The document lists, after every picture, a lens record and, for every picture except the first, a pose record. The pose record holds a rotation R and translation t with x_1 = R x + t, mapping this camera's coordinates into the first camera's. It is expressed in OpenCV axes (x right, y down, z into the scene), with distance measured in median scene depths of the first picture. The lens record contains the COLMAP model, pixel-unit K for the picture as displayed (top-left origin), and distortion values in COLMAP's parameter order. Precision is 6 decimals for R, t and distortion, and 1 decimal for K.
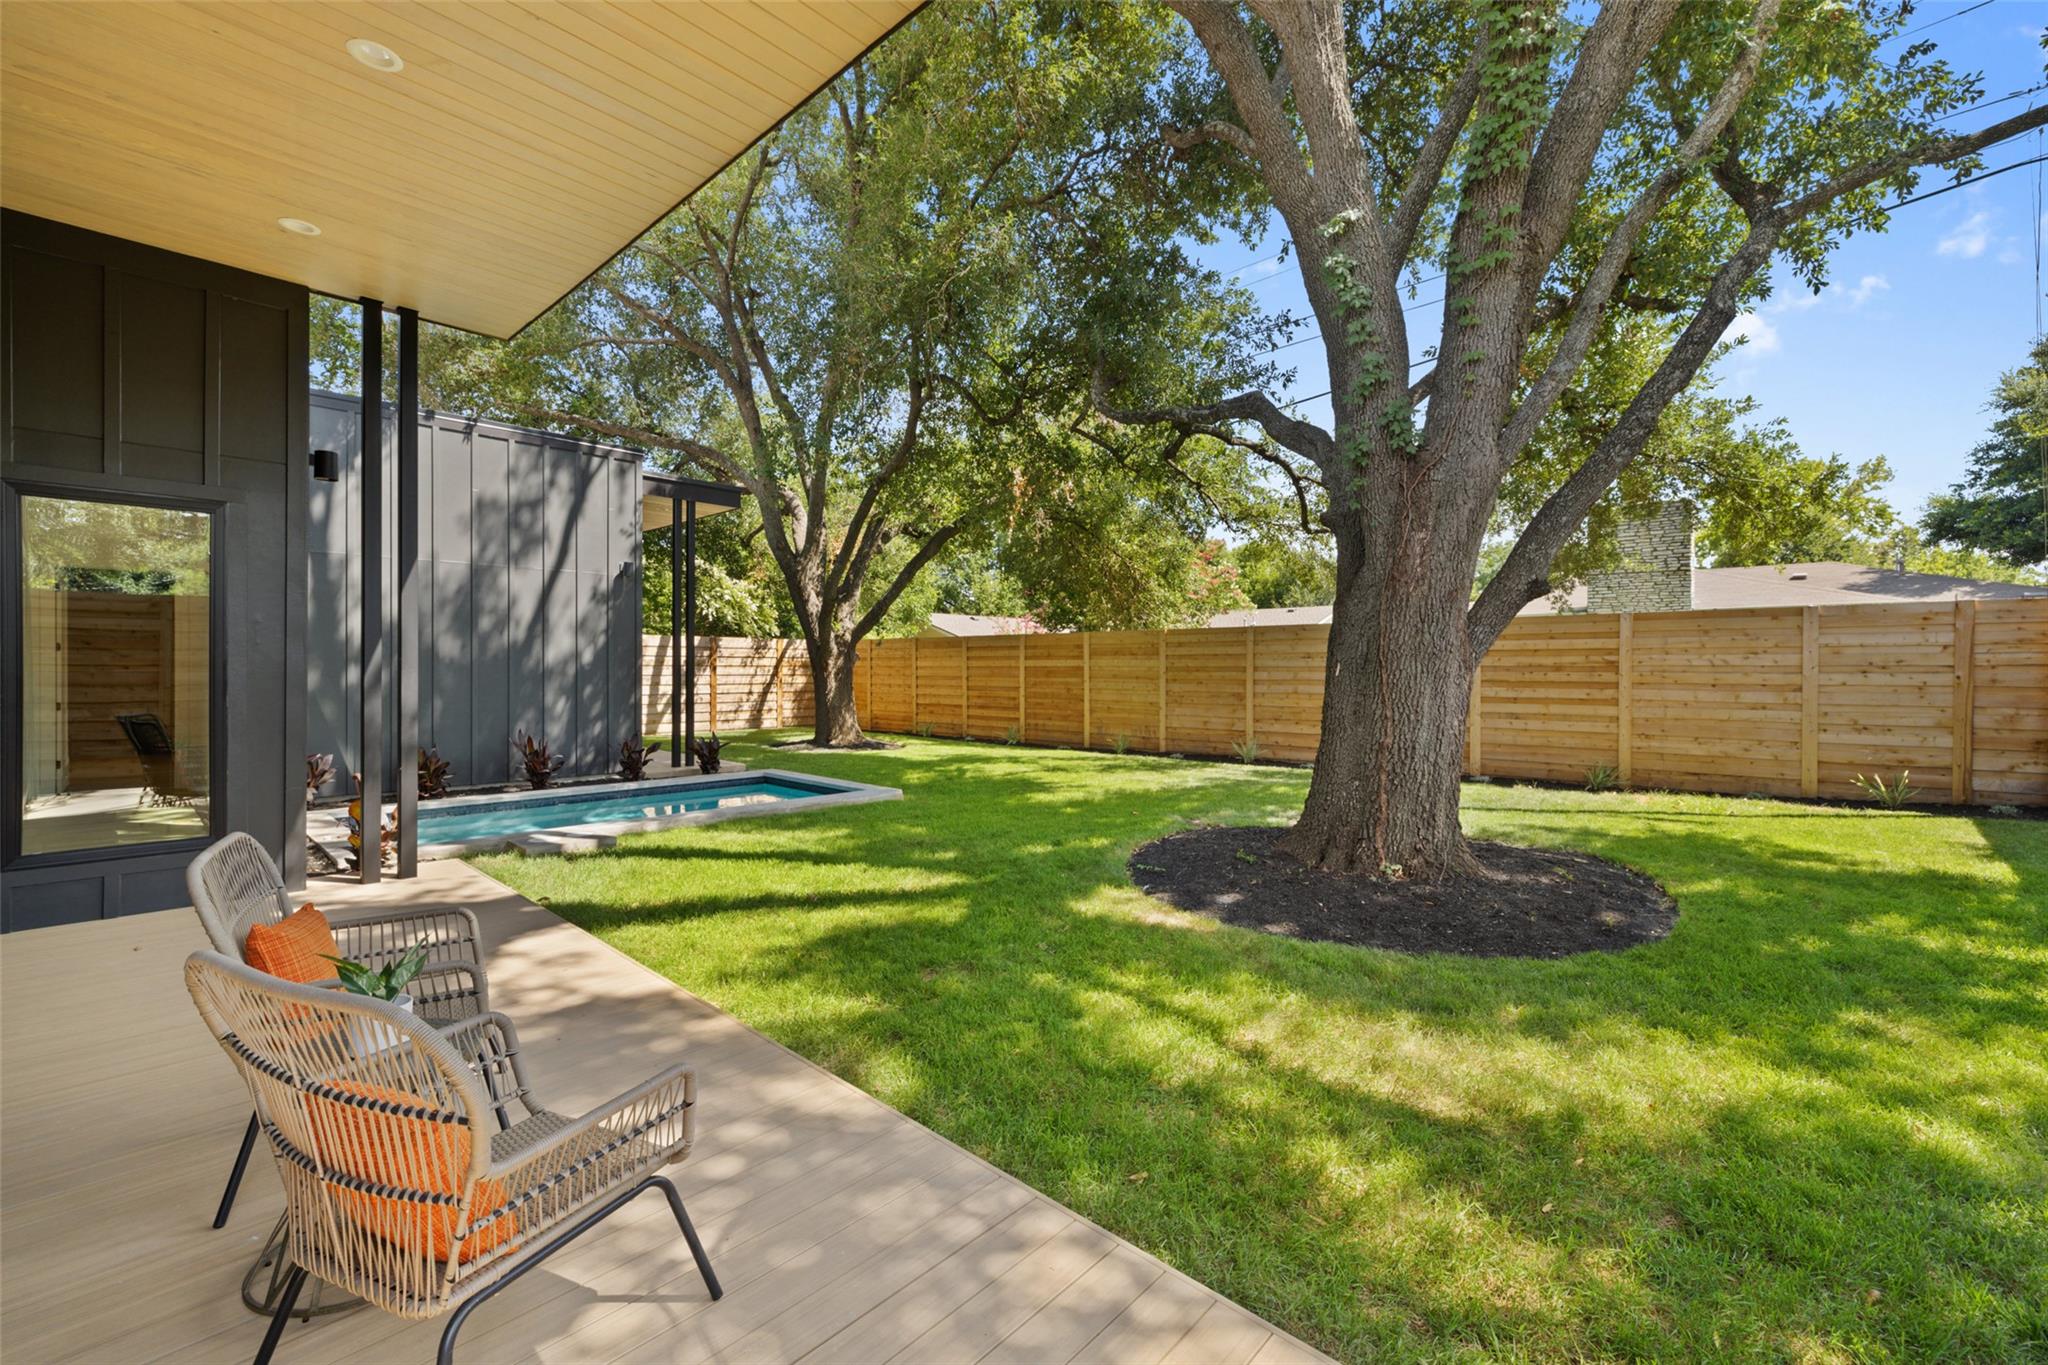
lens RADIAL K [[866.4, 0, 1029.7], [0, 866.4, 668.8], [0, 0, 1]] dist [0.008799, -0.000252]
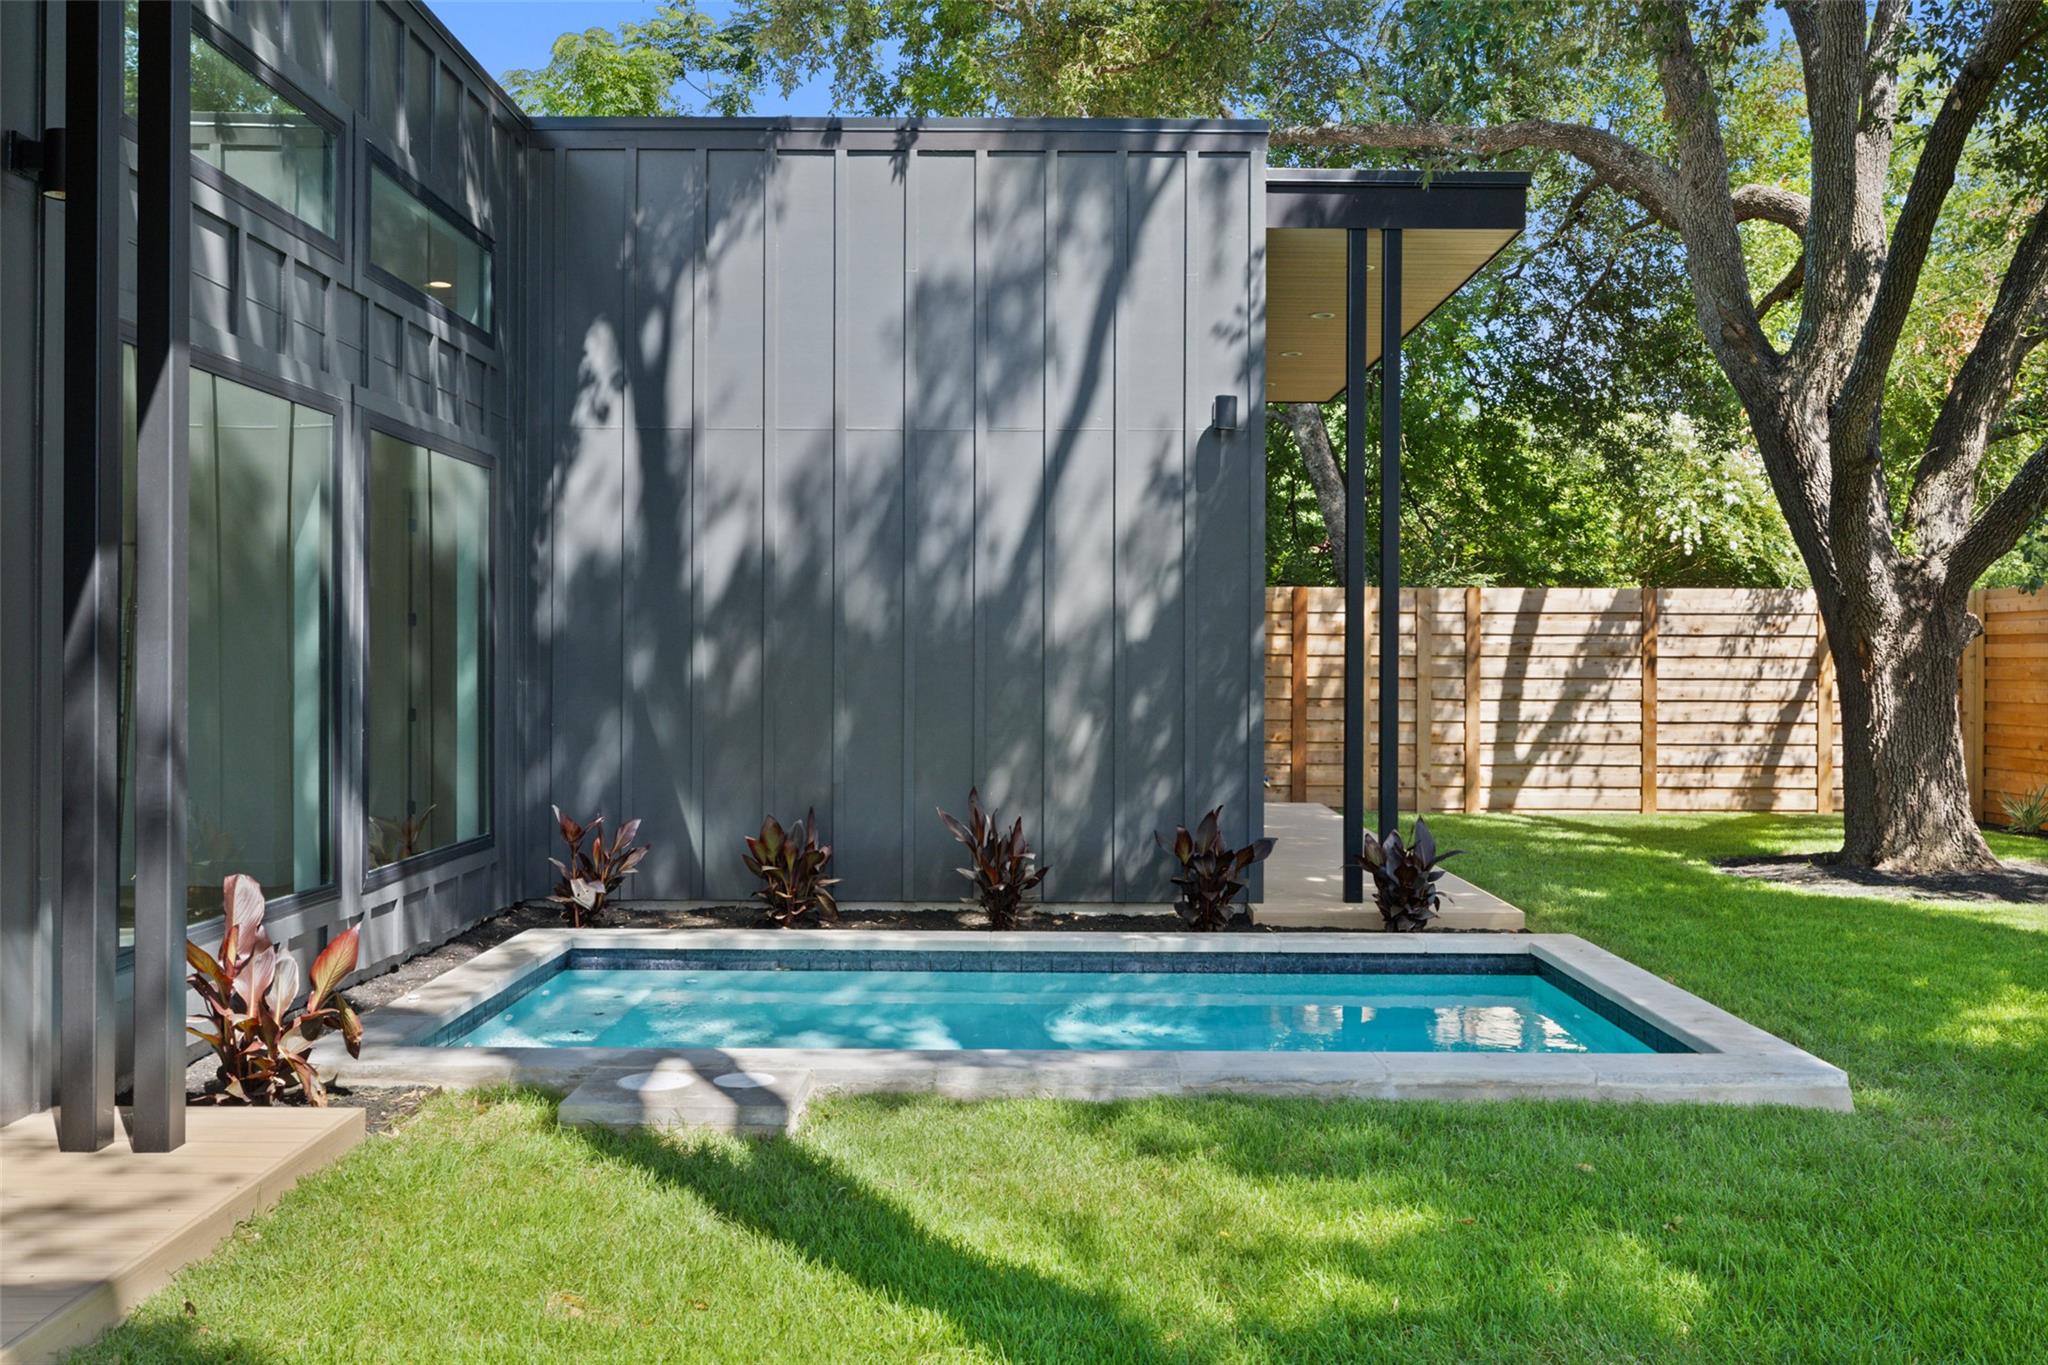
lens RADIAL K [[1726.9, 0, 1054.3], [0, 1726.9, 643.5], [0, 0, 1]] dist [-0.005129, 0.000138]
pose [[0.689293, -0.008588, -0.724432, 0.074080], [-0.005605, 0.999837, -0.017186, 0.011207], [0.724461, 0.015907, 0.689132, 0.377624]]
